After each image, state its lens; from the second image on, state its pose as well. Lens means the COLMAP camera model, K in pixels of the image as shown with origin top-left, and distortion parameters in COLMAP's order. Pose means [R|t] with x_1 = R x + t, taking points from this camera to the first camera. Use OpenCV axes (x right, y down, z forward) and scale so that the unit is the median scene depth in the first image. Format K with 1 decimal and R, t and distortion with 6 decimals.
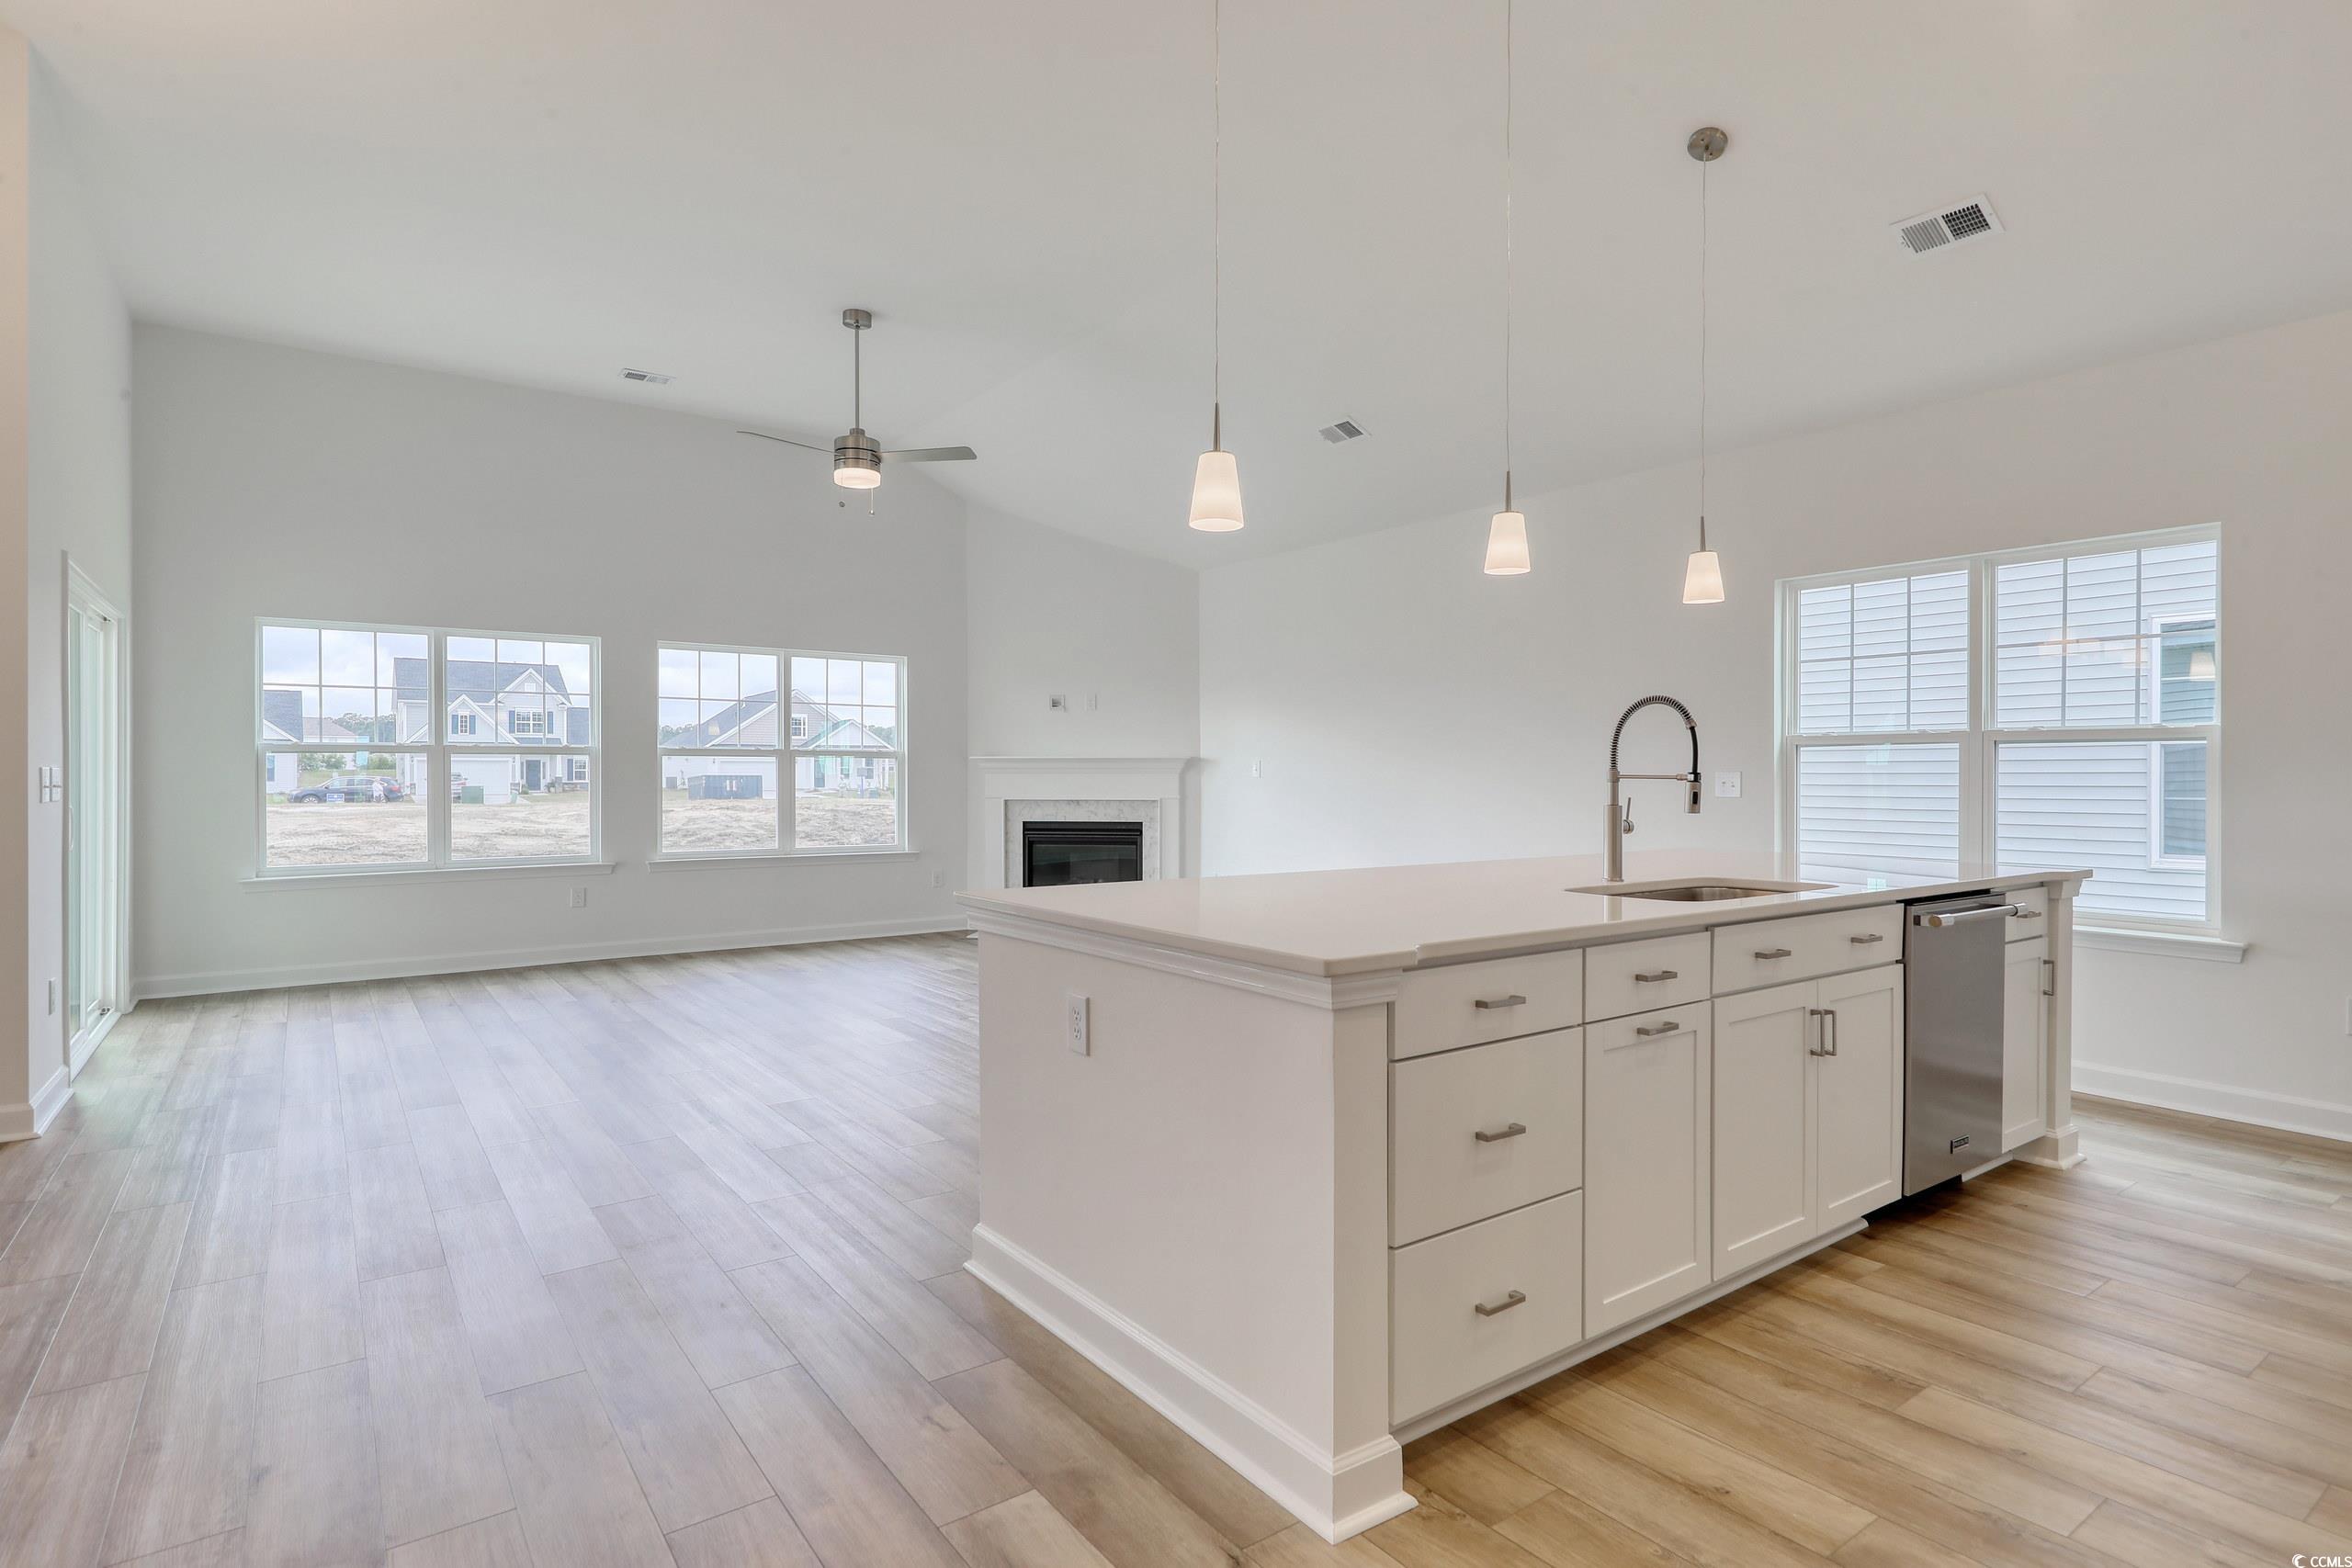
lens RADIAL K [[1190.5, 0, 1179.0], [0, 1190.5, 774.4], [0, 0, 1]] dist [0.000779, -0.000809]
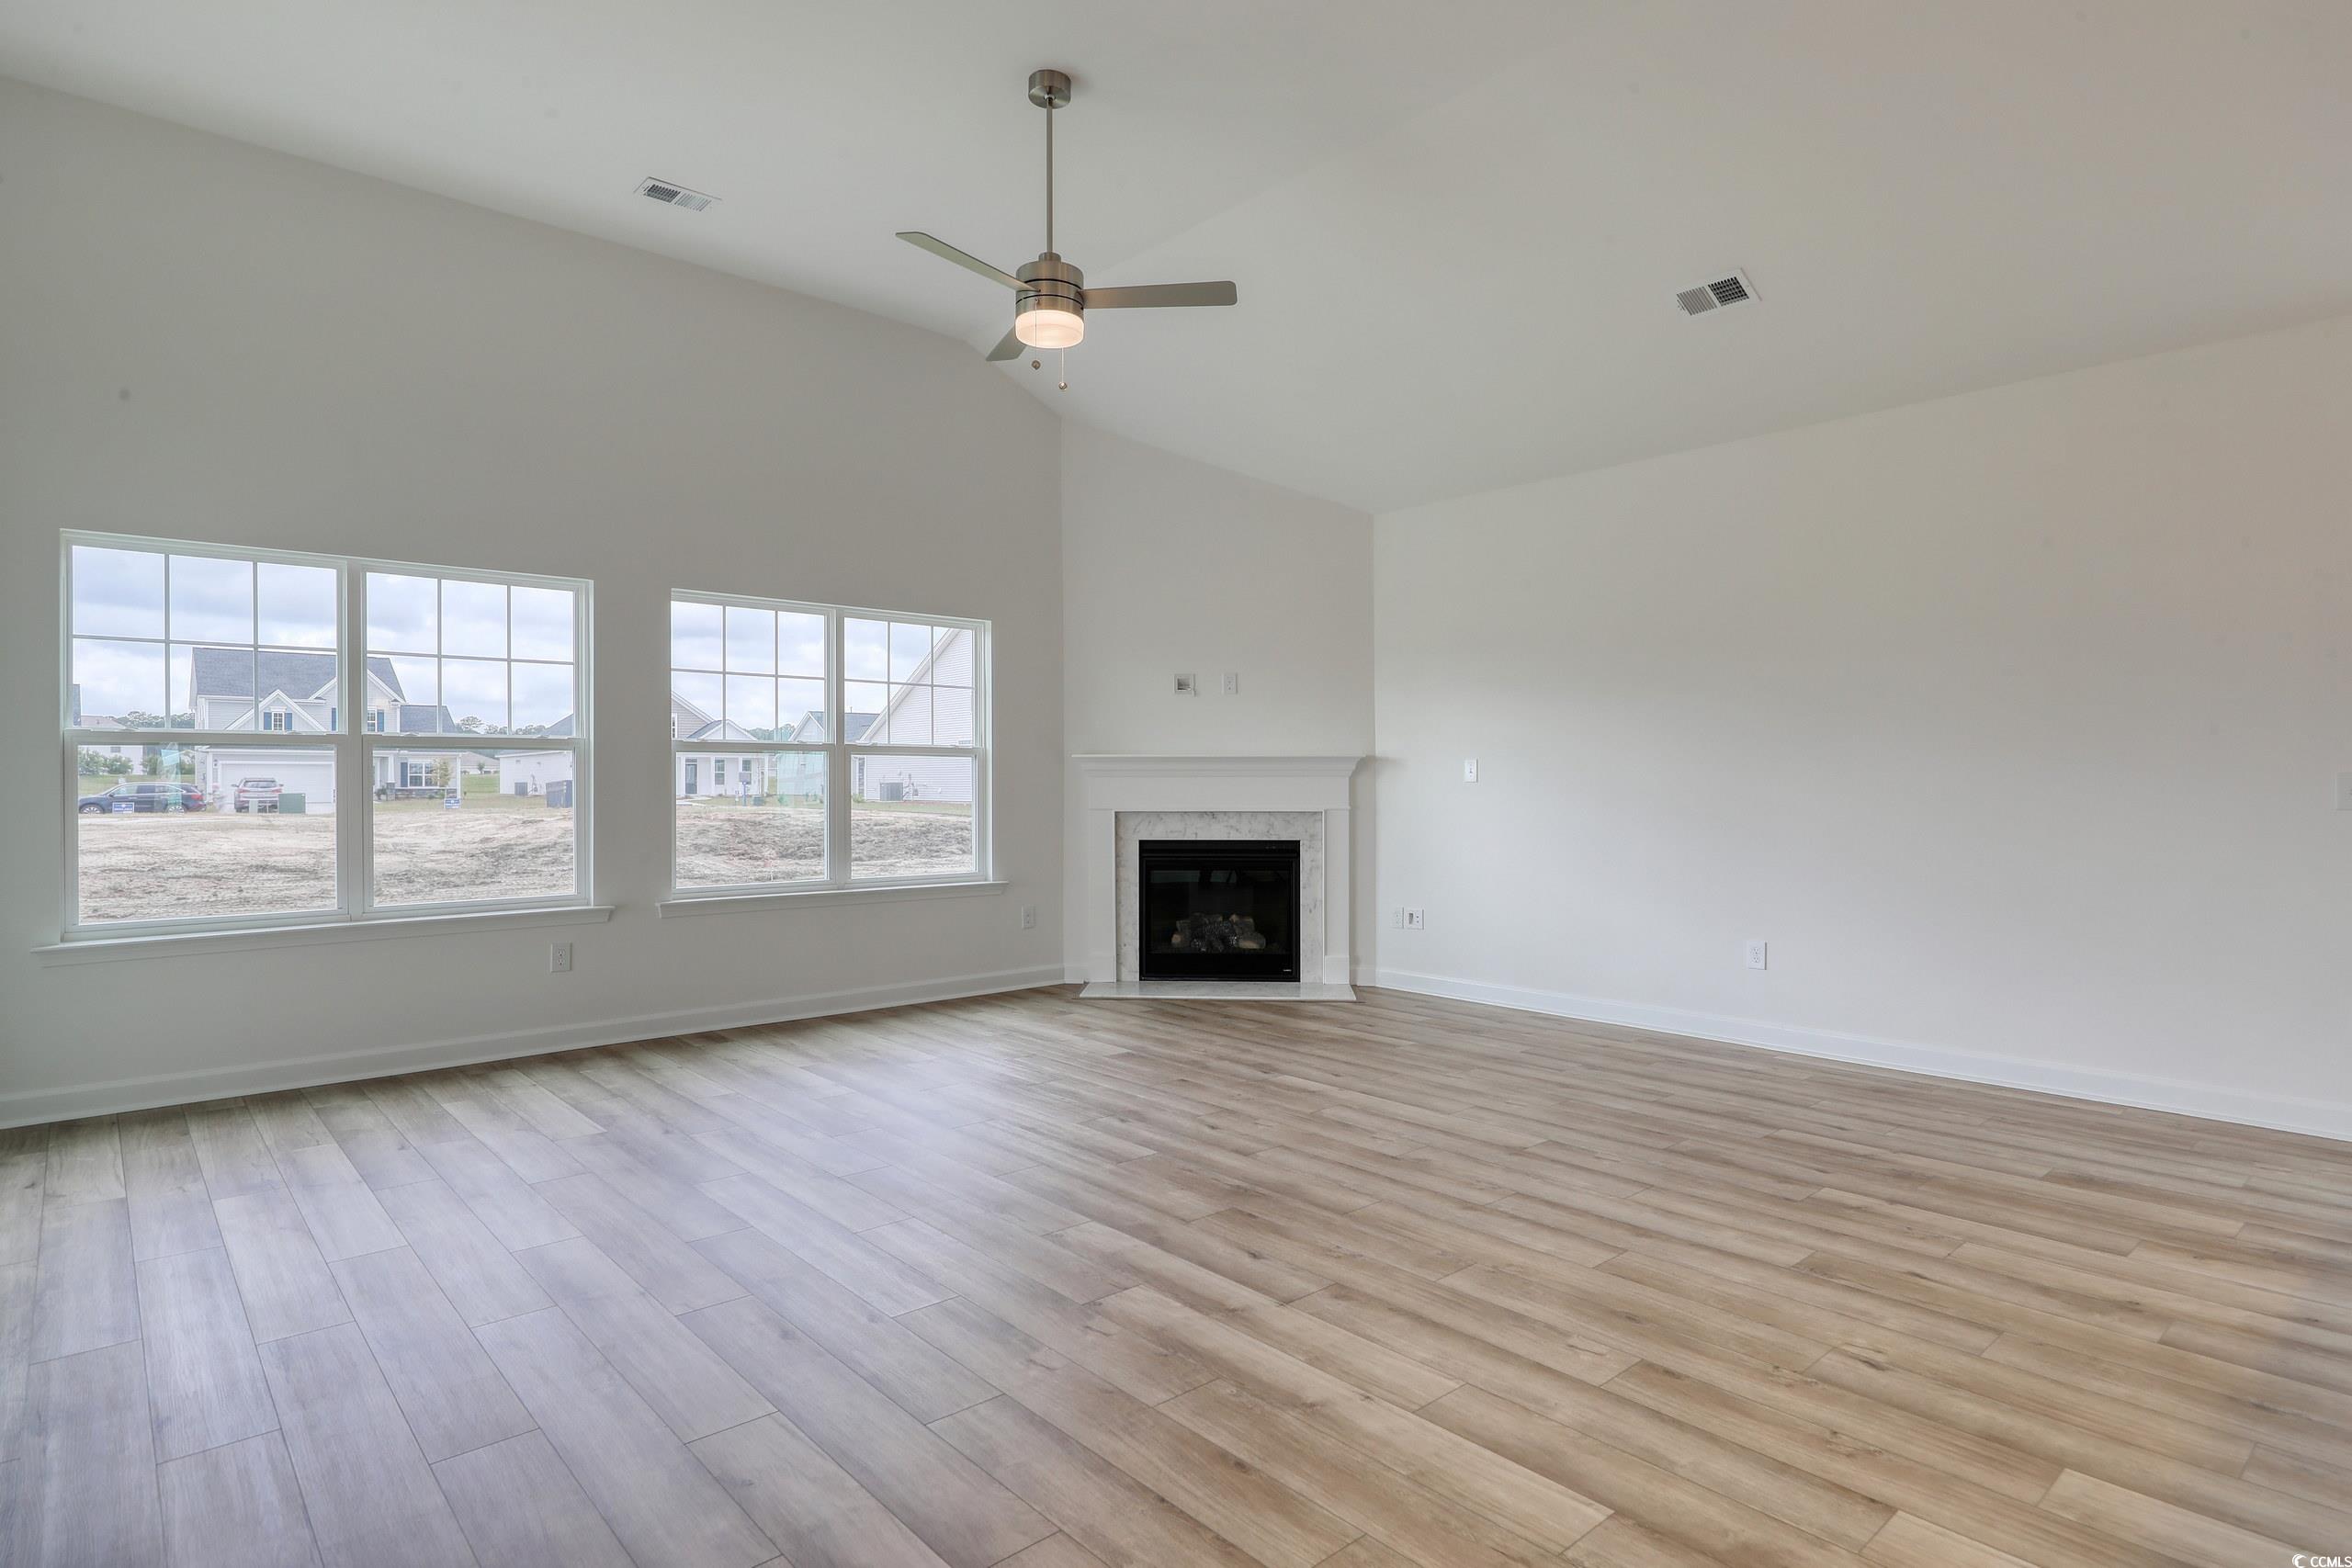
lens RADIAL K [[1235.4, 0, 1177.0], [0, 1235.4, 776.9], [0, 0, 1]] dist [-0.000199, 0.003967]
pose [[0.995777, -0.000575, 0.091803, -0.216656], [0.000766, 0.999998, -0.002049, 0.000996], [-0.091801, 0.002111, 0.995775, 0.256543]]
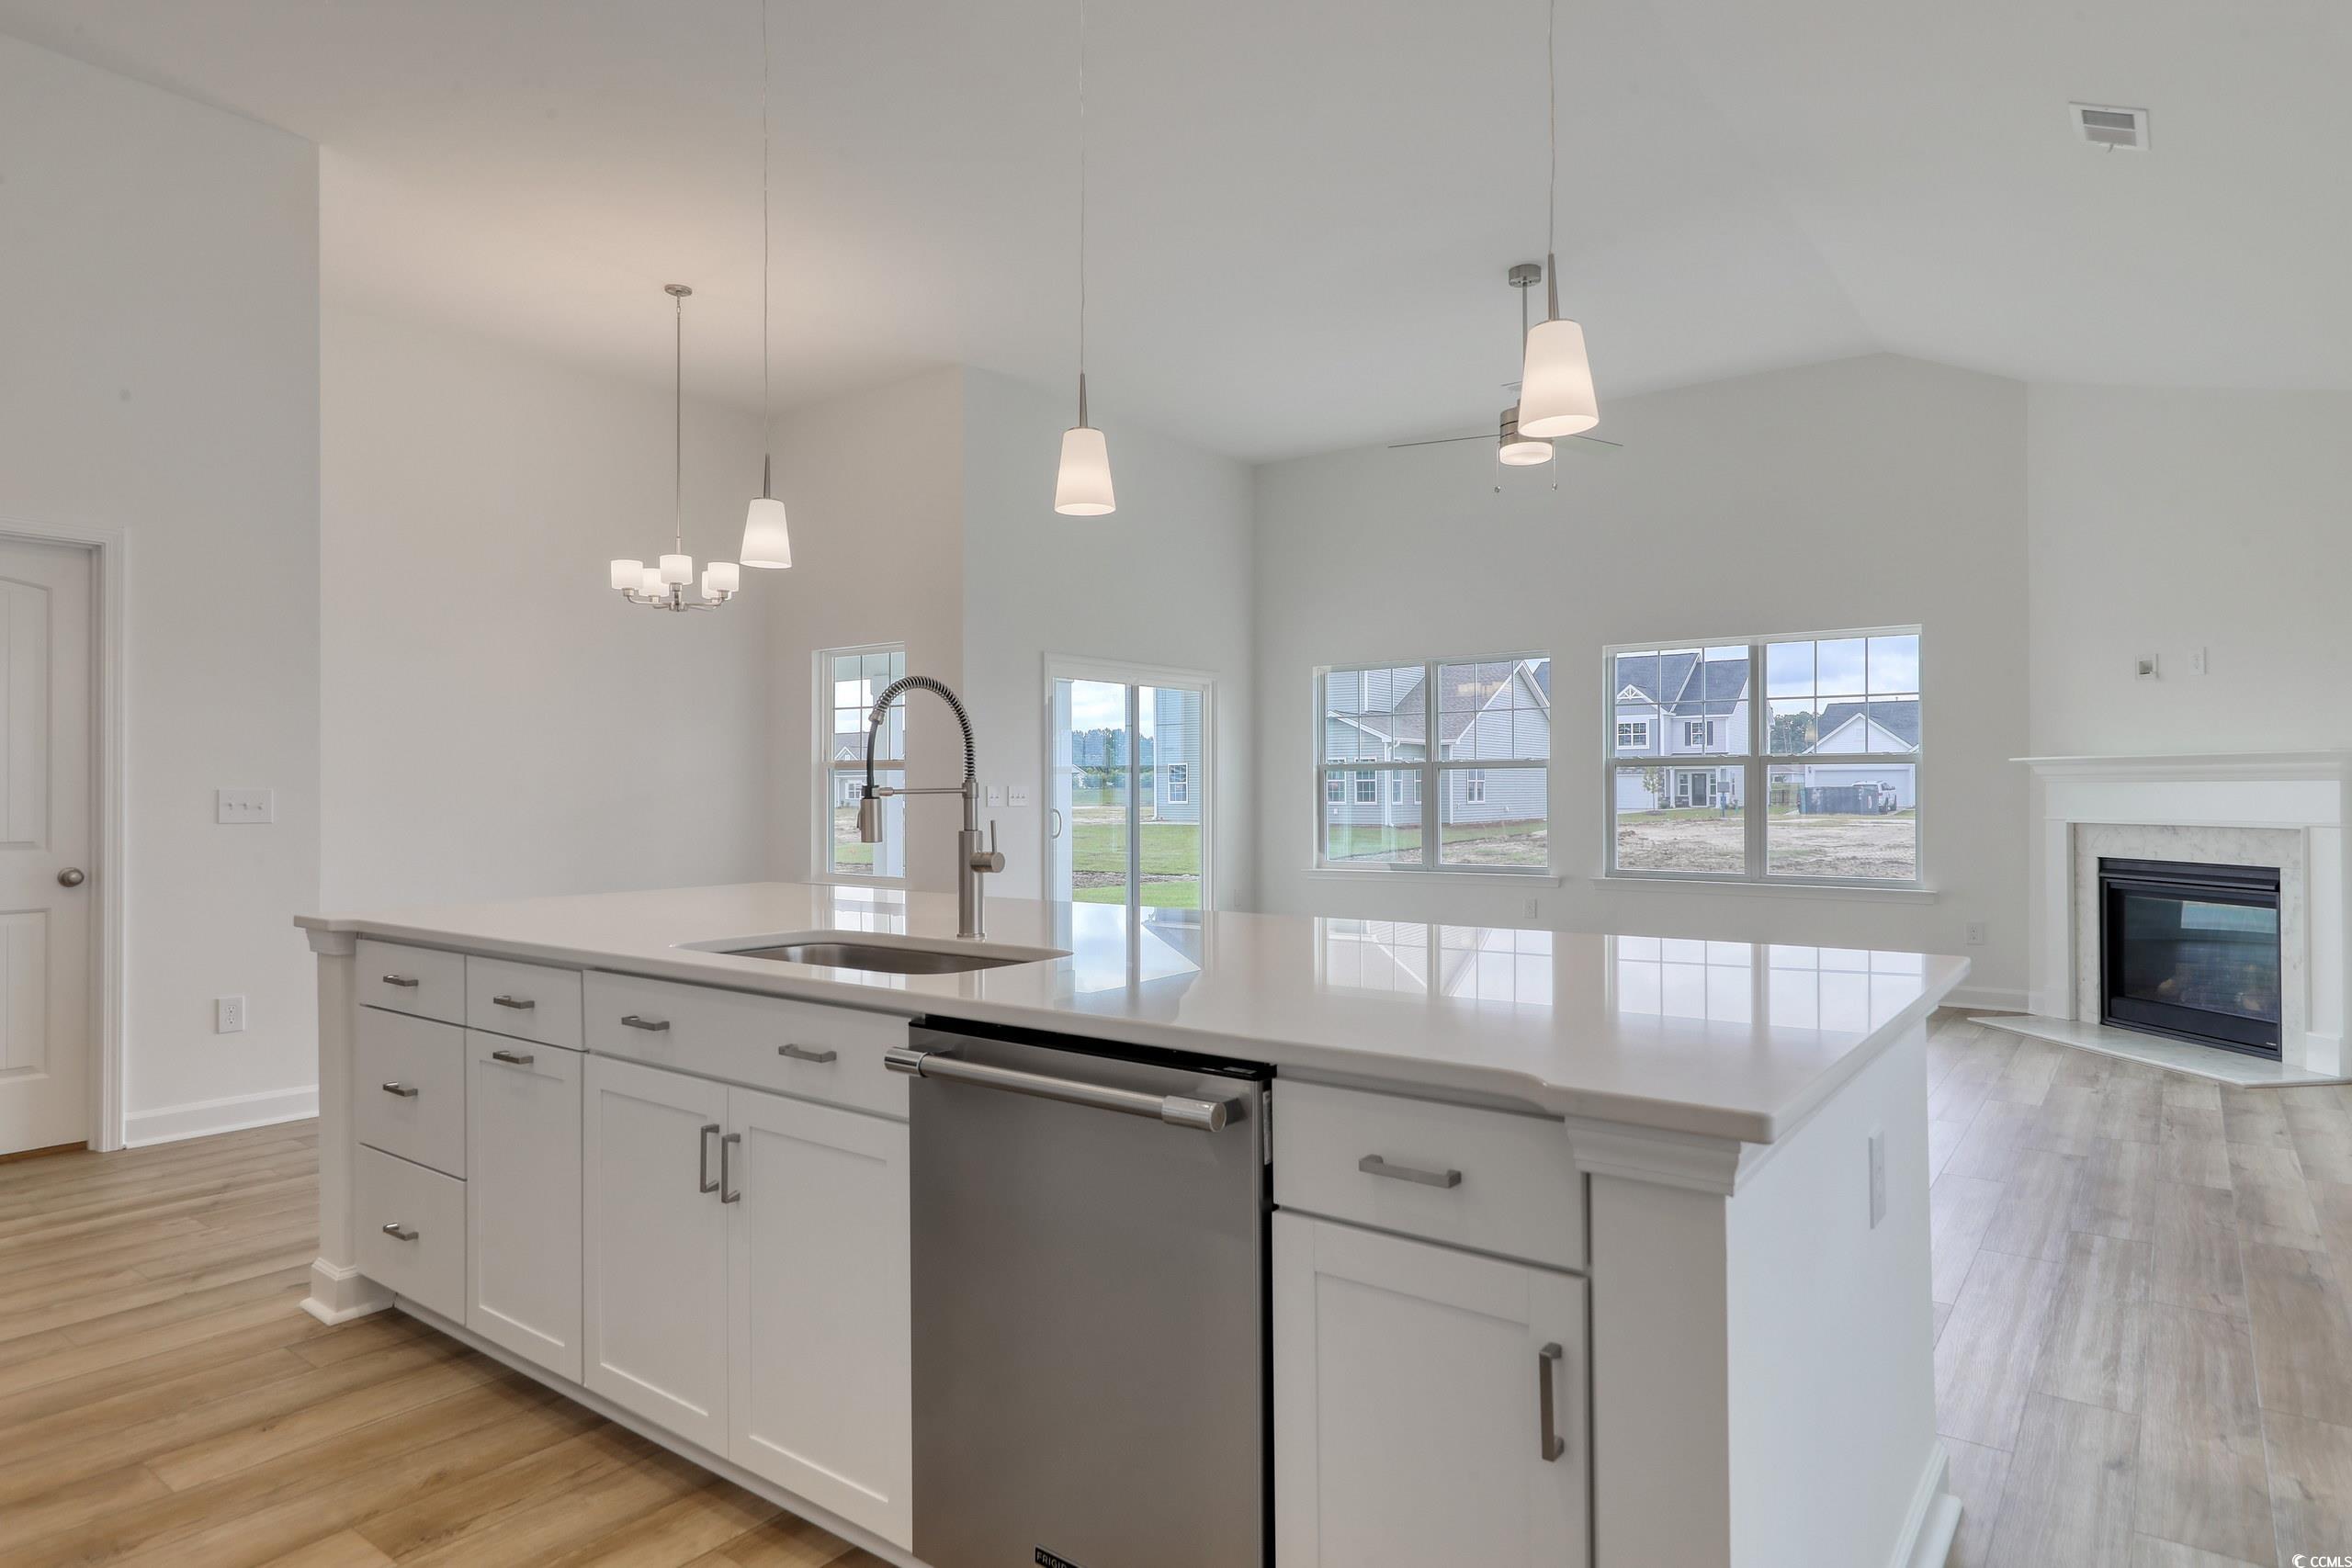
lens RADIAL K [[1338.6, 0, 1174.4], [0, 1338.6, 789.8], [0, 0, 1]] dist [-0.003369, 0.001434]
pose [[0.296237, -0.001272, -0.955114, 0.495458], [0.004339, 0.999991, 0.000014, 0.001192], [0.955105, -0.004149, 0.296240, 0.374736]]
